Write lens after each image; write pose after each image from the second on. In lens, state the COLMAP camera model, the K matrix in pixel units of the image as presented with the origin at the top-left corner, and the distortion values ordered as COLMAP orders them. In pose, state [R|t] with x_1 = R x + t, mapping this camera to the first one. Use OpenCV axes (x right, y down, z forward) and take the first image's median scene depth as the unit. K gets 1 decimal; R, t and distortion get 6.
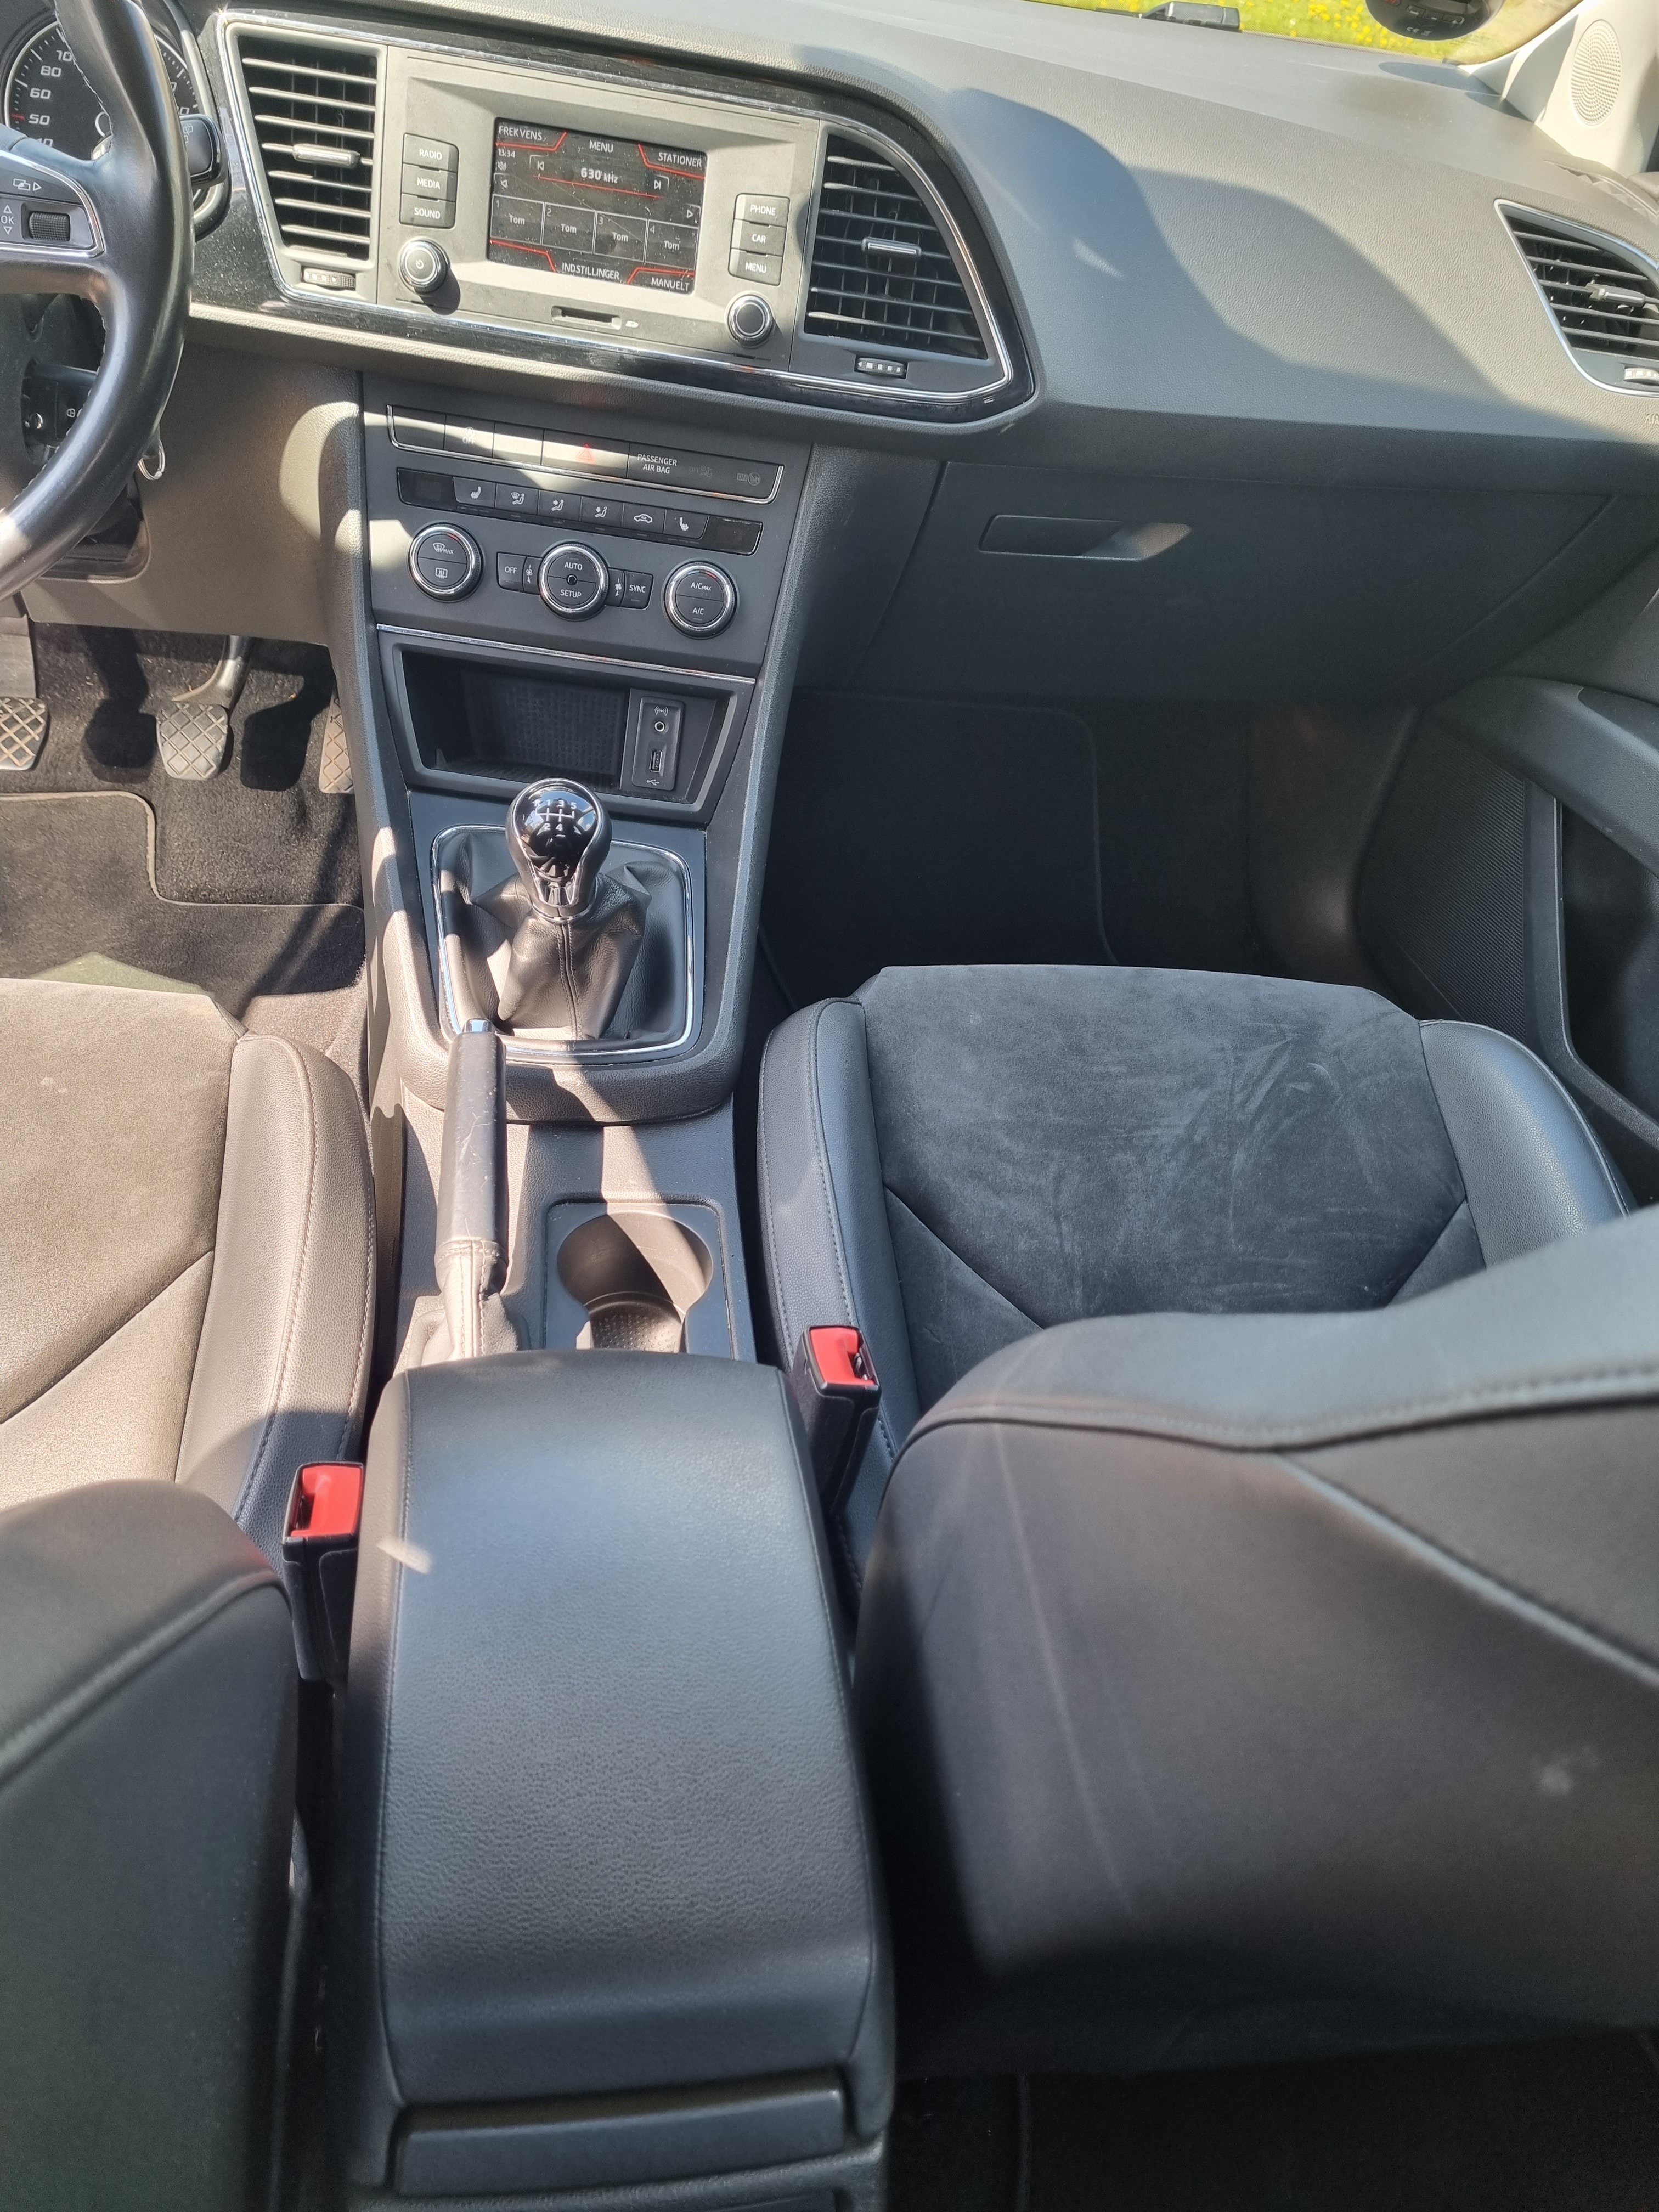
lens RADIAL K [[1622.4, 0, 823.8], [0, 1622.4, 1124.7], [0, 0, 1]] dist [0.000440, -0.019308]
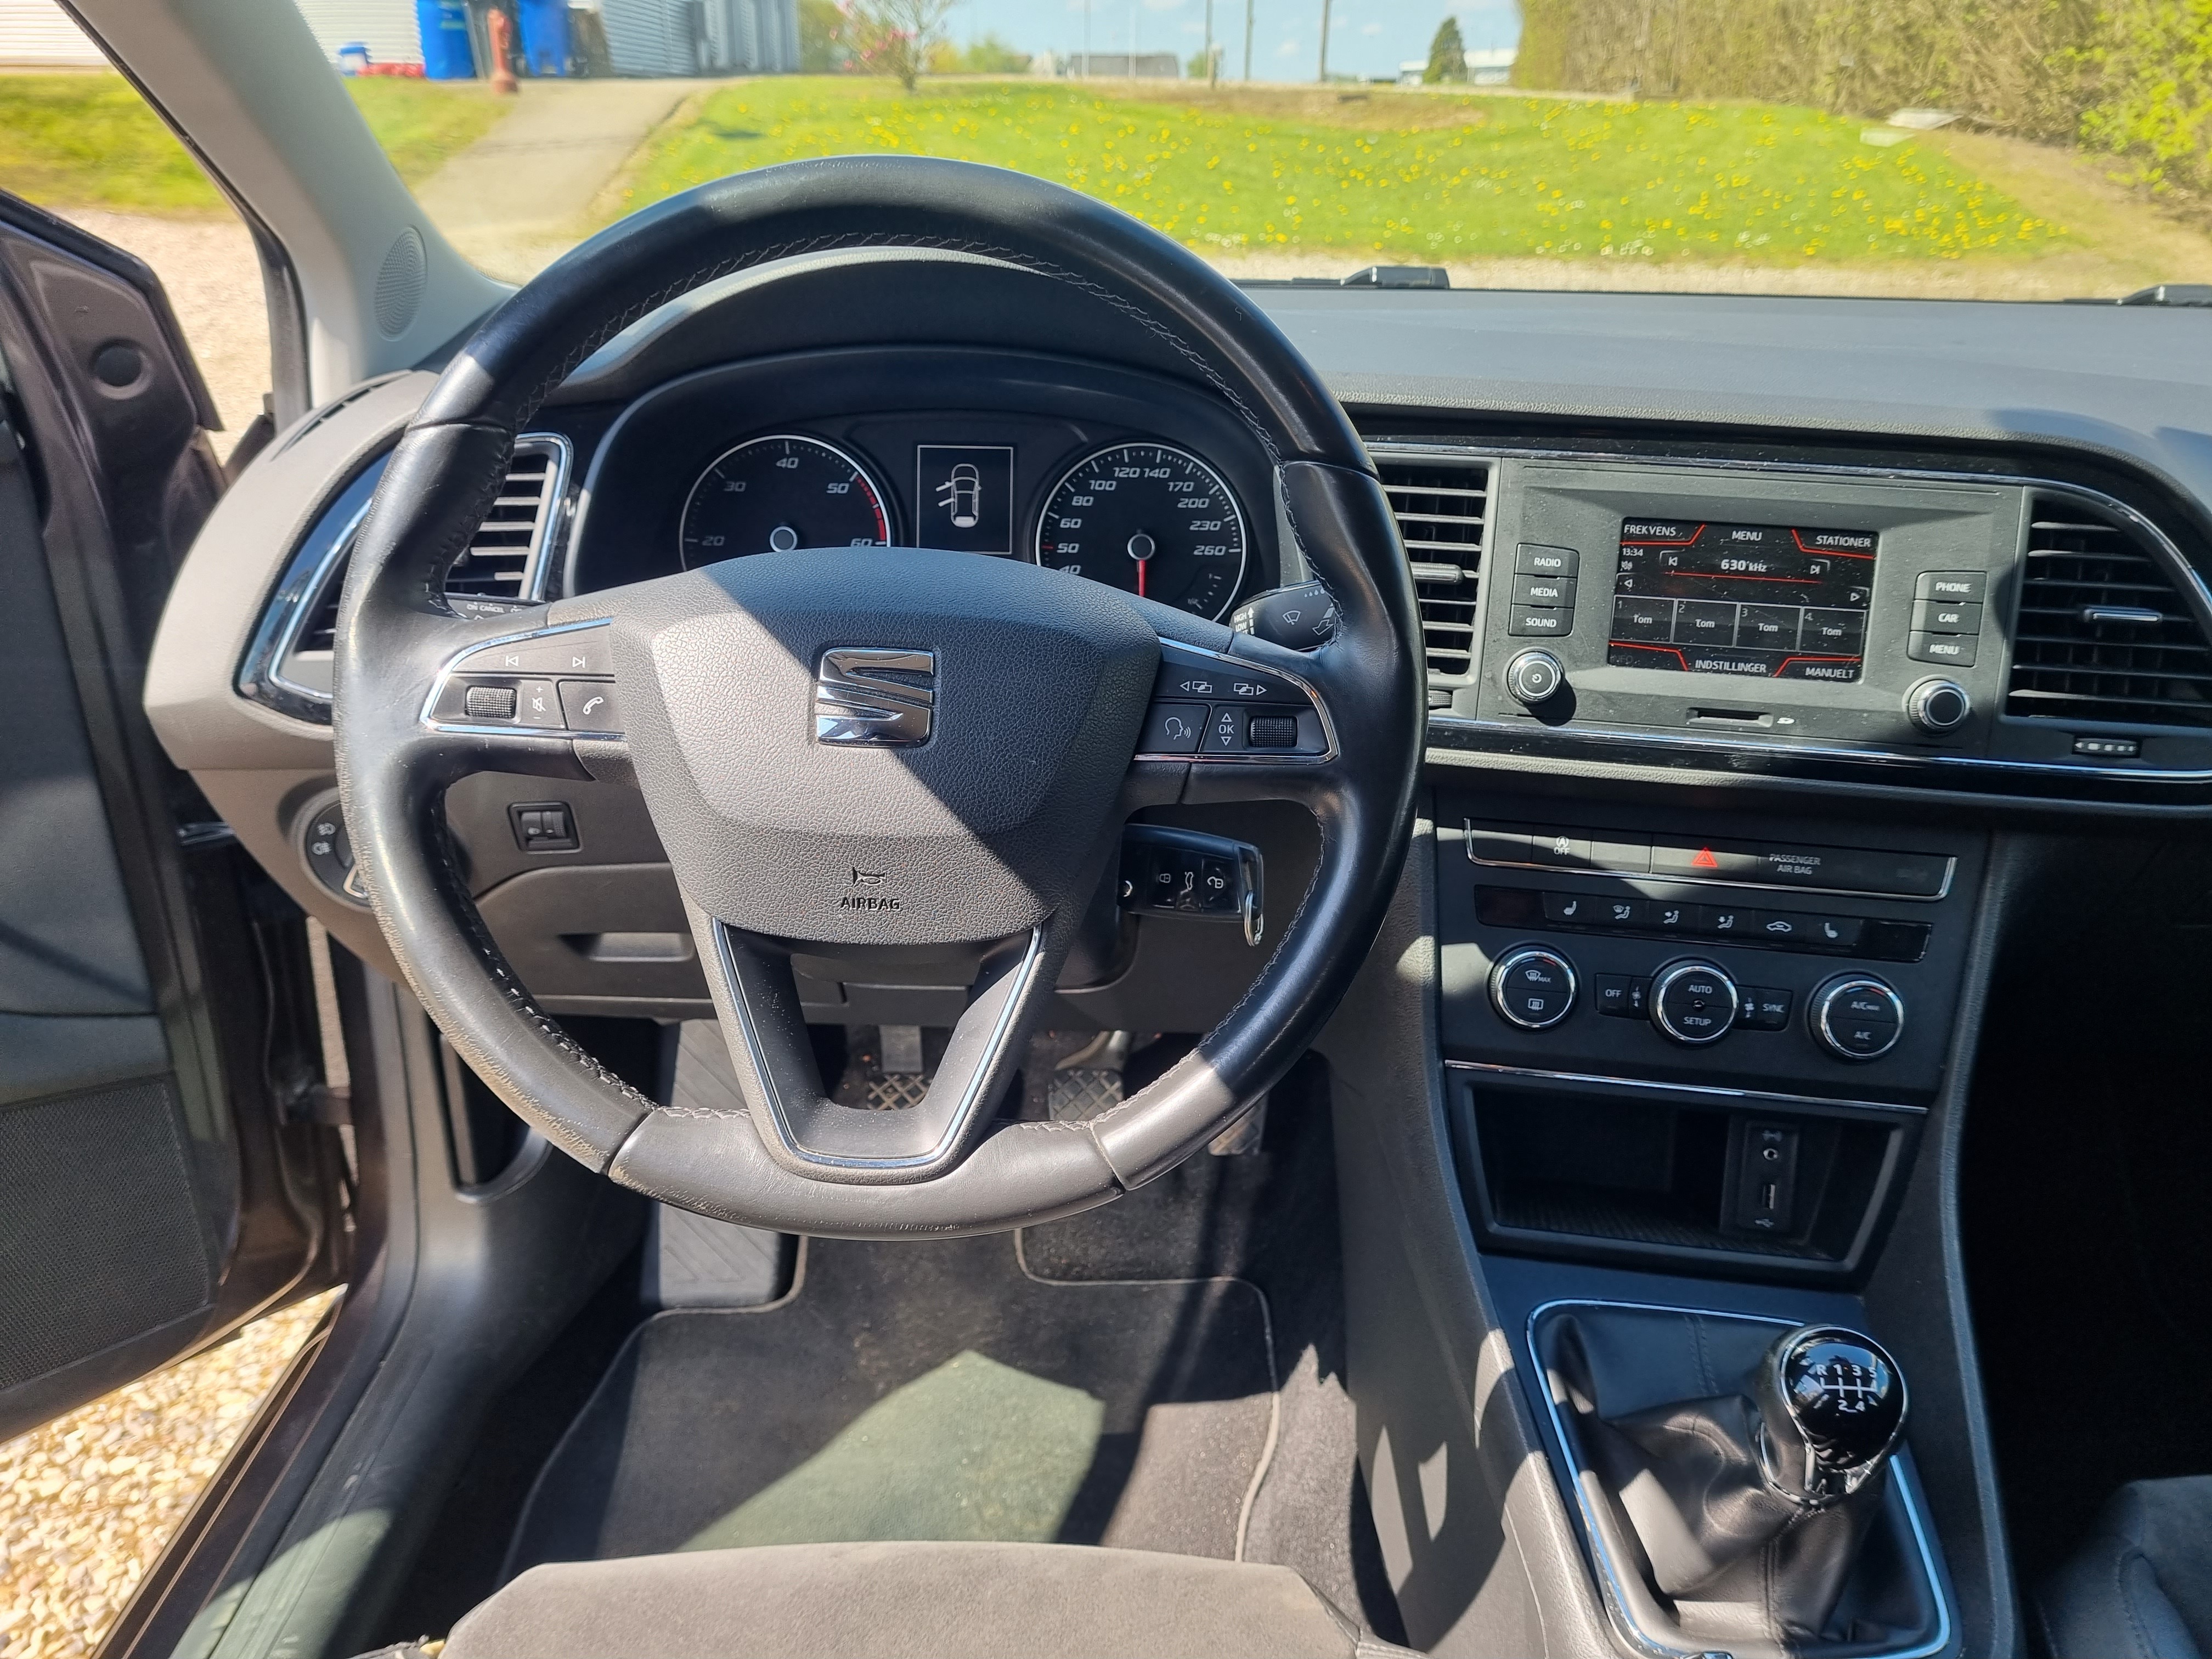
lens RADIAL K [[1622.4, 0, 1111.1], [0, 1622.4, 816.4], [0, 0, 1]] dist [0.000440, -0.019308]
pose [[0.982580, -0.060701, -0.175645, -0.318796], [0.008448, 0.958763, -0.284082, -0.211710], [0.185646, 0.277649, 0.942574, 0.157937]]
